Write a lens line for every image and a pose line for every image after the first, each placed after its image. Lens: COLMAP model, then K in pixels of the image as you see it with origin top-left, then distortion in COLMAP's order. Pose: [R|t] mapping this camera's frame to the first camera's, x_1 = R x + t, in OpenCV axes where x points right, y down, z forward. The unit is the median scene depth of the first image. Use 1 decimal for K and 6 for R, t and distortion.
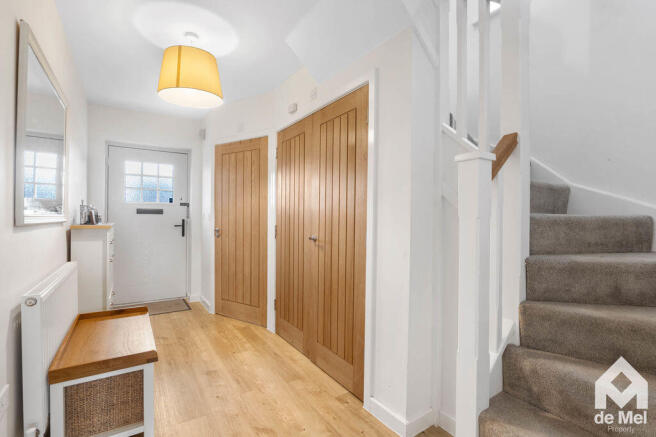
lens RADIAL K [[308.7, 0, 327.8], [0, 308.7, 219.1], [0, 0, 1]] dist [-0.002996, -0.000592]
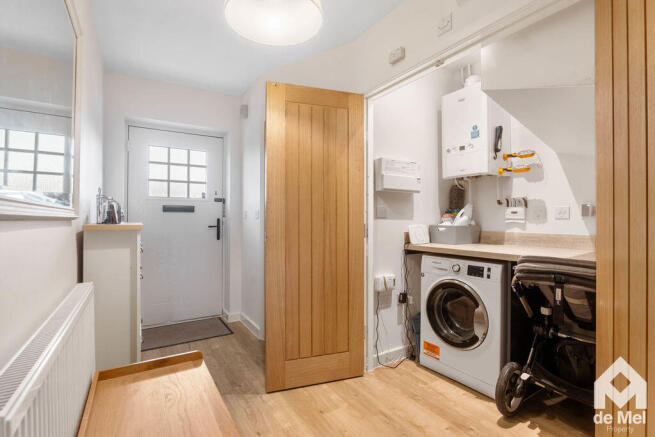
lens RADIAL K [[308.3, 0, 328.0], [0, 308.3, 218.5], [0, 0, 1]] dist [-0.002996, -0.000592]
pose [[0.999847, -0.008249, -0.015445, -0.202223], [0.008164, 0.999951, -0.005564, 0.008654], [0.015490, 0.005437, 0.999865, 0.235738]]
